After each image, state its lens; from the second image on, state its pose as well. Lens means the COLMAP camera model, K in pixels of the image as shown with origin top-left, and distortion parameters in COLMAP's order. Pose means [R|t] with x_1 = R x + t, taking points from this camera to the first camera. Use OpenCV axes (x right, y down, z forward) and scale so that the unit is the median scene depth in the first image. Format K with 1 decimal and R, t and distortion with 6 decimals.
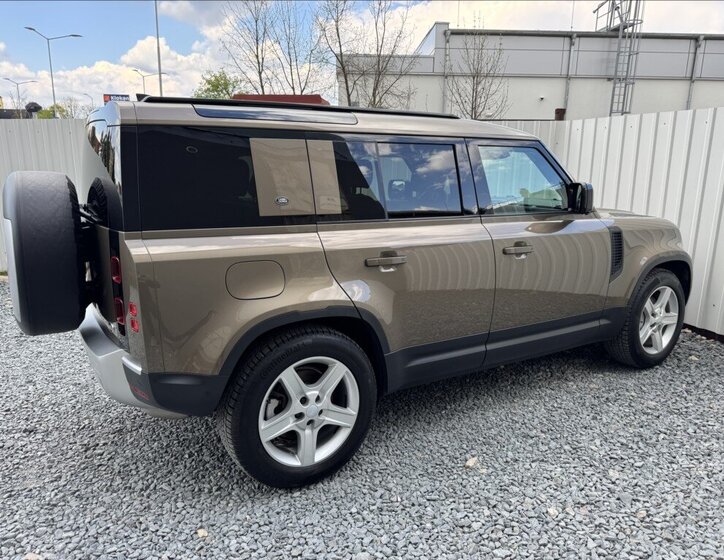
lens RADIAL K [[523.1, 0, 363.9], [0, 523.1, 280.0], [0, 0, 1]] dist [0.030136, -0.033171]
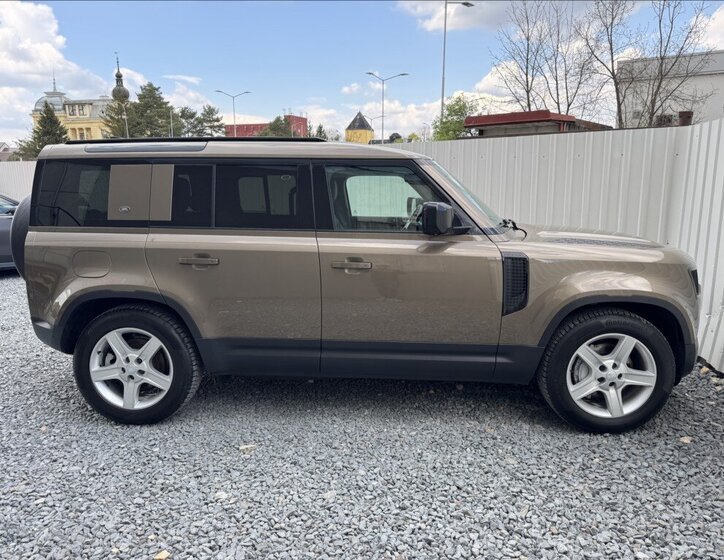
lens RADIAL K [[523.1, 0, 365.1], [0, 523.1, 280.6], [0, 0, 1]] dist [0.030136, -0.033171]
pose [[0.825237, 0.094961, -0.556746, 0.967096], [-0.113634, 0.993522, 0.001025, -0.034043], [0.553237, 0.062419, 0.830682, 0.182406]]
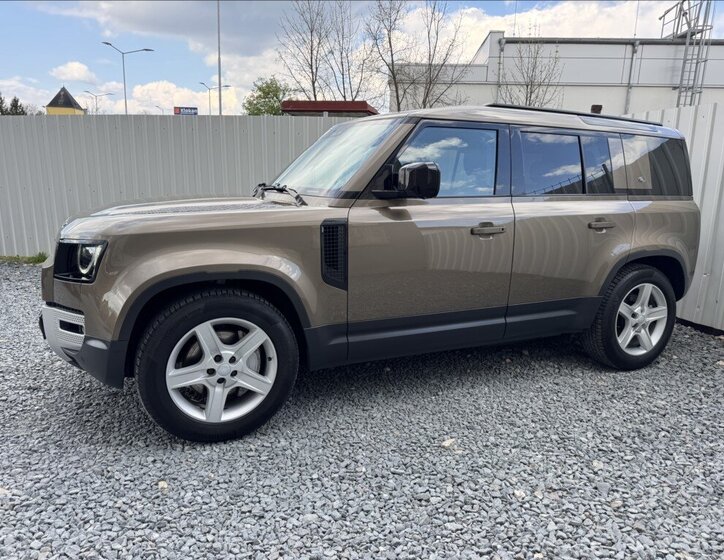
lens RADIAL K [[523.1, 0, 362.9], [0, 523.1, 282.1], [0, 0, 1]] dist [0.030136, -0.033171]
pose [[0.993910, 0.037385, -0.103663, 0.132544], [-0.039503, 0.999049, -0.018454, 0.071236], [0.102875, 0.022436, 0.994441, 0.012729]]
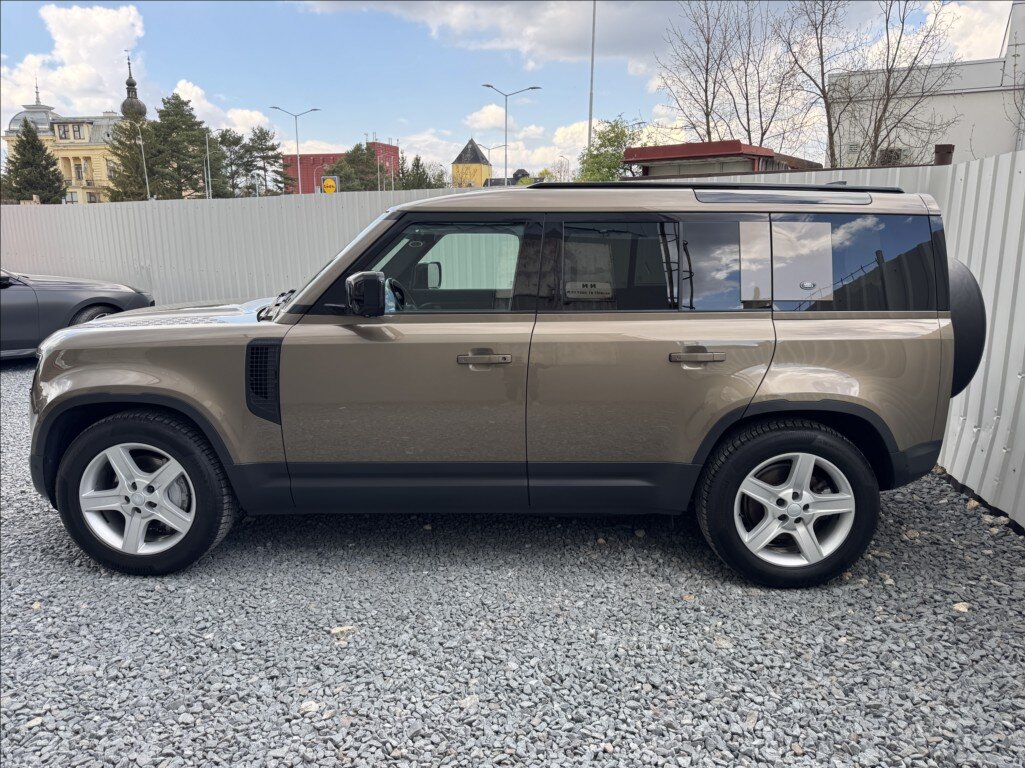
lens RADIAL K [[720.0, 0, 512.4], [0, 720.0, 384.4], [0, 0, 1]] dist [0.014363, -0.013576]
pose [[0.849971, 0.102116, -0.516838, 0.892685], [-0.111778, 0.993655, 0.012499, -0.047500], [0.514835, 0.047148, 0.855992, 0.203691]]
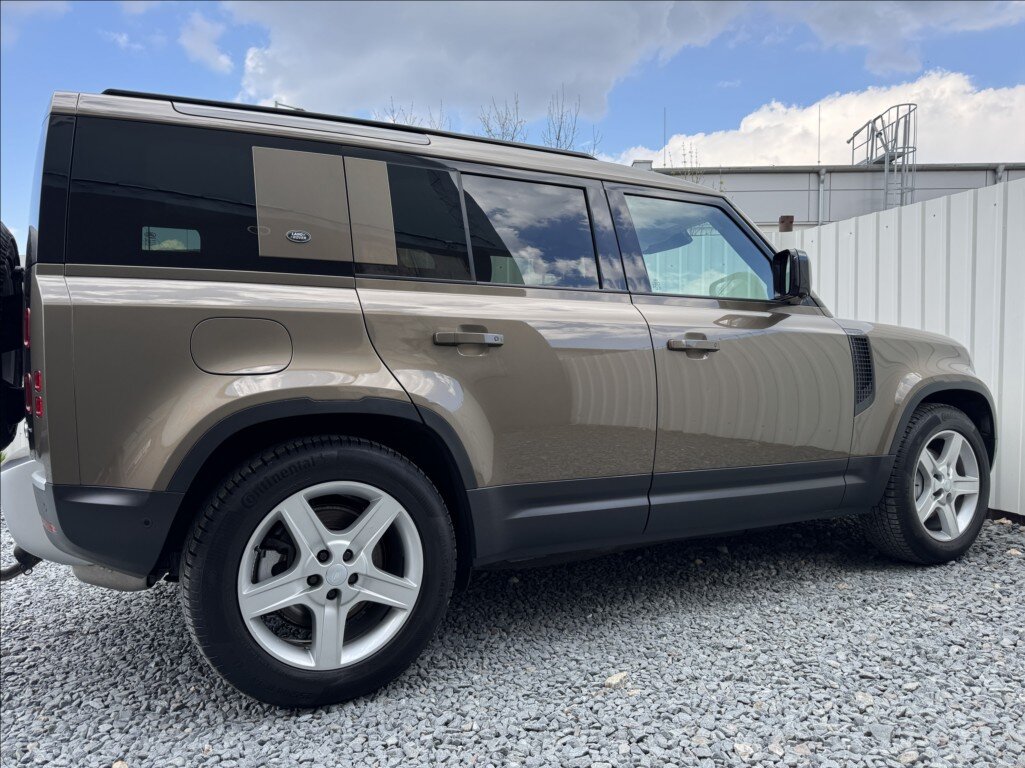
lens RADIAL K [[720.0, 0, 508.6], [0, 720.0, 393.9], [0, 0, 1]] dist [0.014363, -0.013576]
pose [[0.997734, -0.013417, -0.065938, 0.136910], [0.001791, 0.984868, -0.173297, 0.166734], [0.067266, 0.172786, 0.982660, 0.139437]]
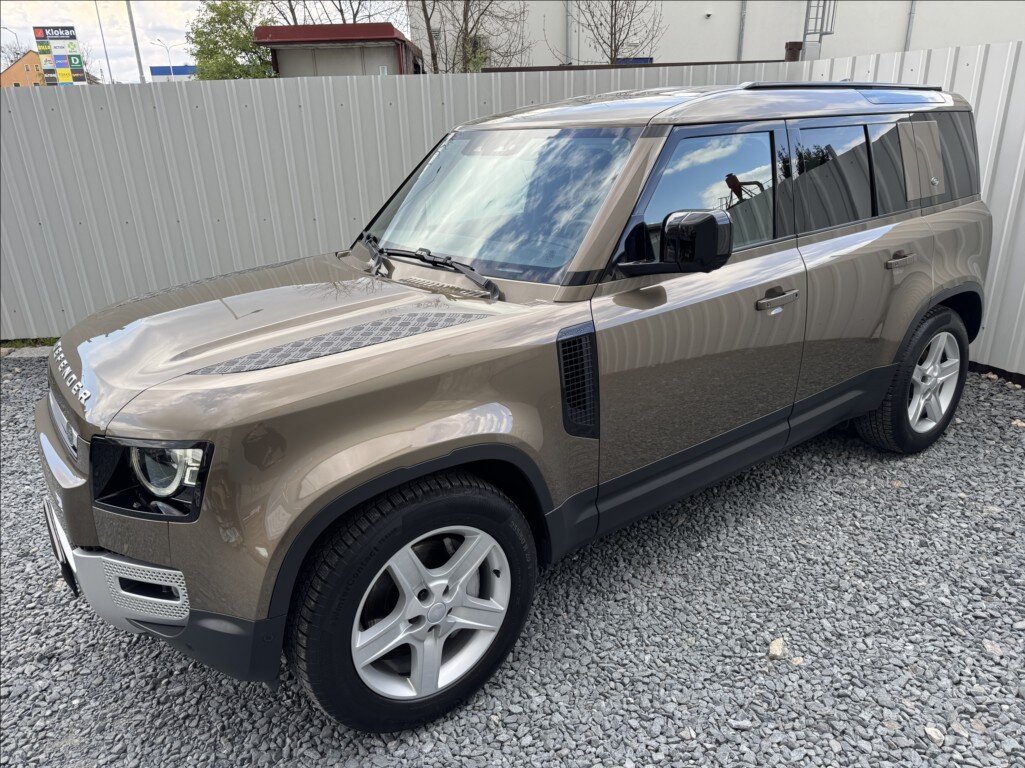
lens RADIAL K [[720.0, 0, 517.4], [0, 720.0, 389.7], [0, 0, 1]] dist [0.014363, -0.013576]
pose [[0.994094, -0.074010, 0.079375, -0.153817], [0.061976, 0.987547, 0.144604, -0.110366], [-0.089088, -0.138831, 0.986301, 0.190549]]
